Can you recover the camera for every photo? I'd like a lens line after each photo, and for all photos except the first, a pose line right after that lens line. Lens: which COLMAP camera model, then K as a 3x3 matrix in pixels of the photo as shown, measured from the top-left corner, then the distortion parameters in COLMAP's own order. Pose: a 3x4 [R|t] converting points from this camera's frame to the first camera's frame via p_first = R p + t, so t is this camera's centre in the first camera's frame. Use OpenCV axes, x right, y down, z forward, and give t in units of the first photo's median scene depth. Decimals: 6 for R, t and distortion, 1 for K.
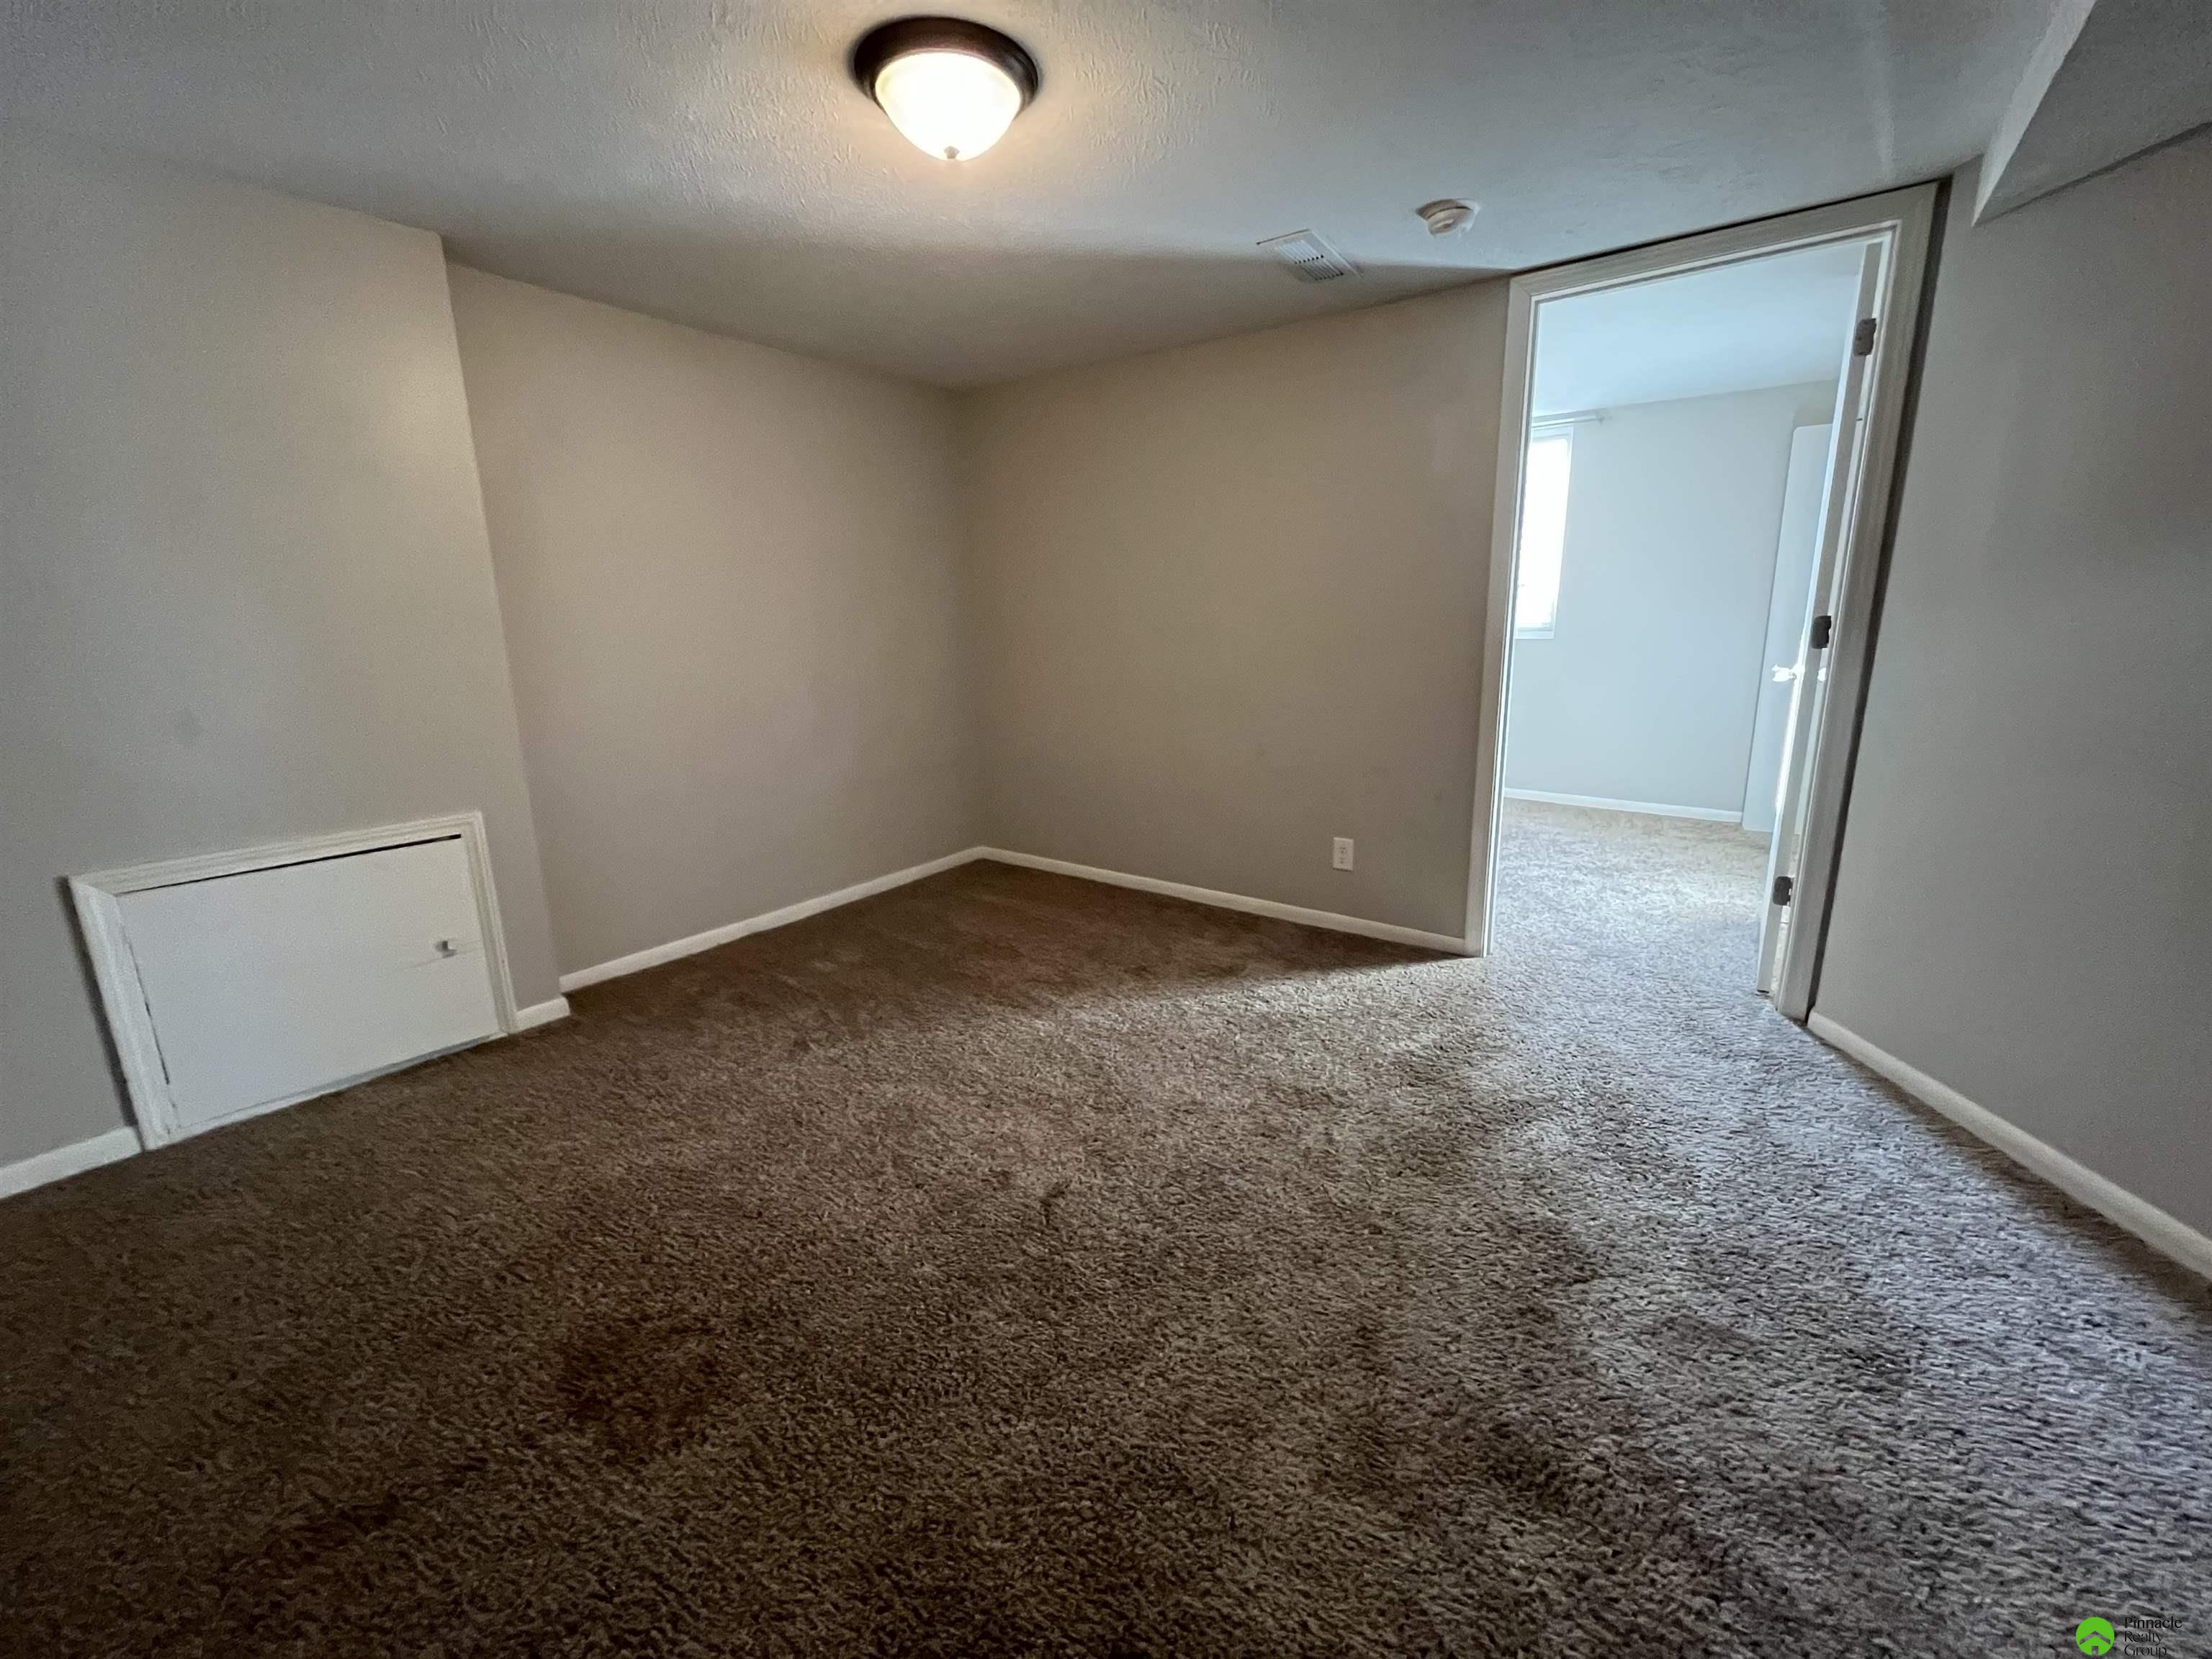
lens RADIAL K [[892.5, 0, 1110.5], [0, 892.5, 821.5], [0, 0, 1]] dist [-0.002288, -0.000267]
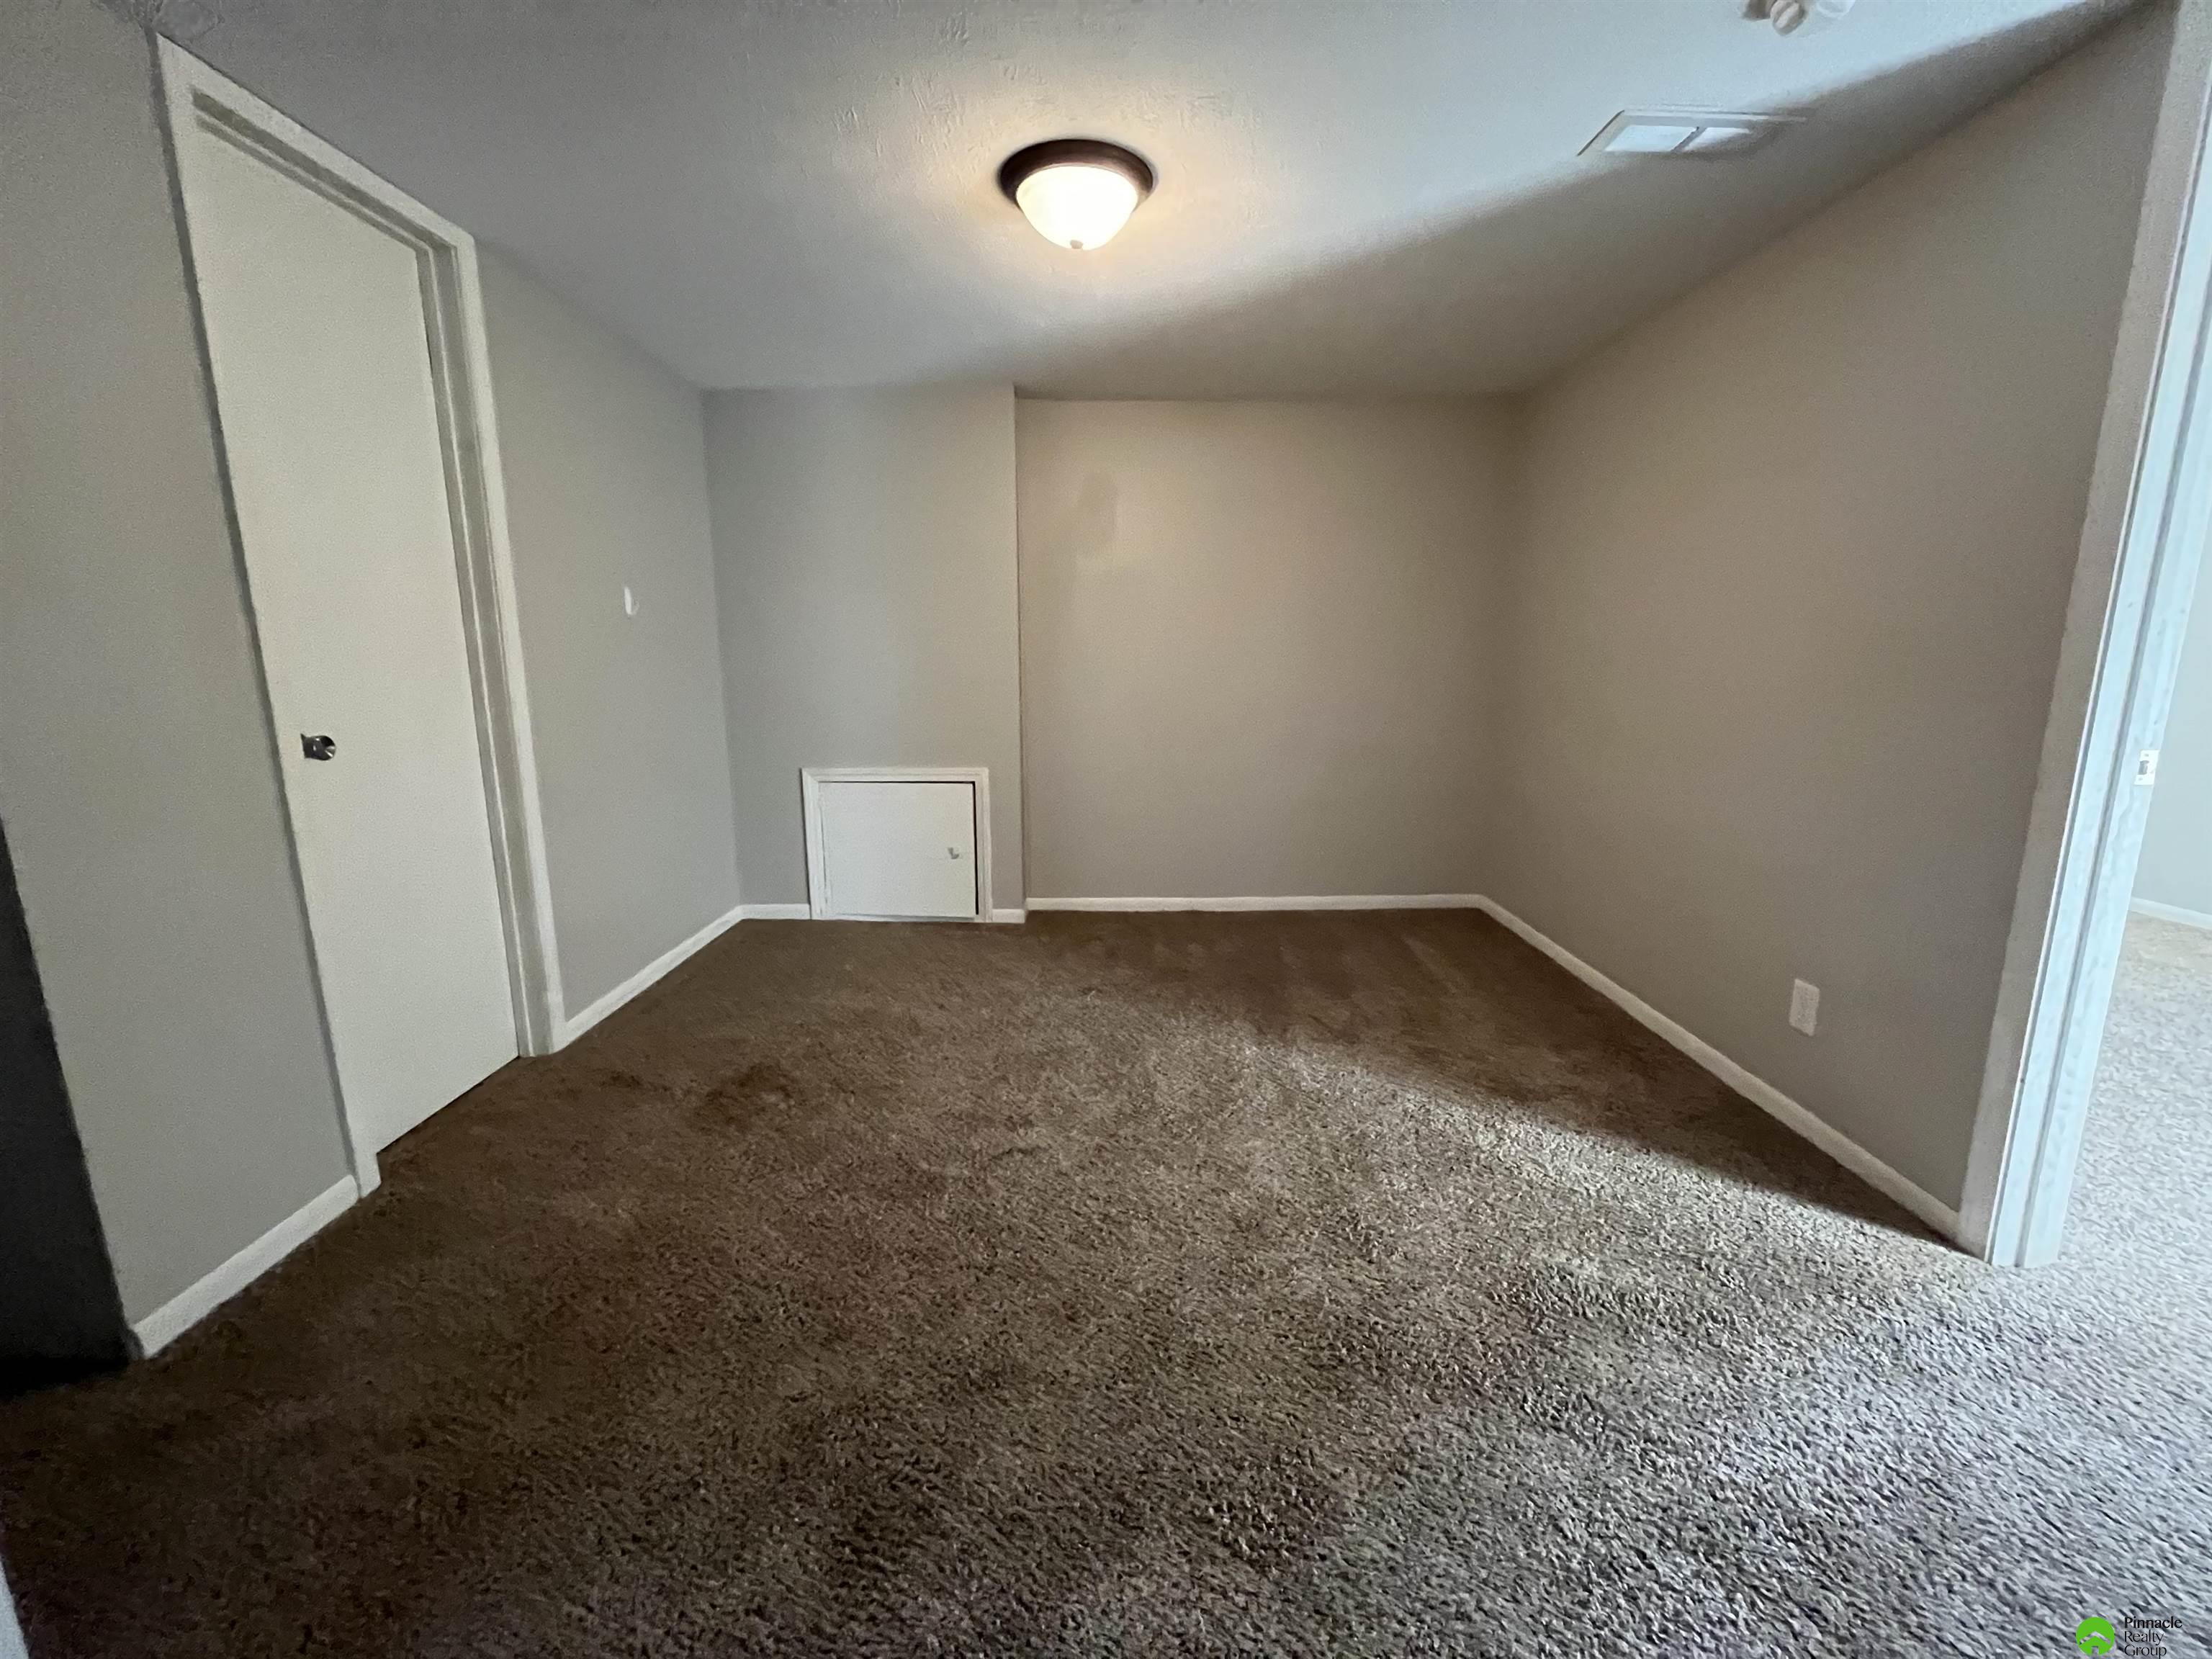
lens RADIAL K [[899.7, 0, 1105.6], [0, 899.7, 812.0], [0, 0, 1]] dist [0.000330, 0.000102]
pose [[0.582802, 0.154146, -0.797860, 0.584193], [-0.186976, 0.980937, 0.052939, -0.052428], [0.790811, 0.118328, 0.600514, 0.254246]]
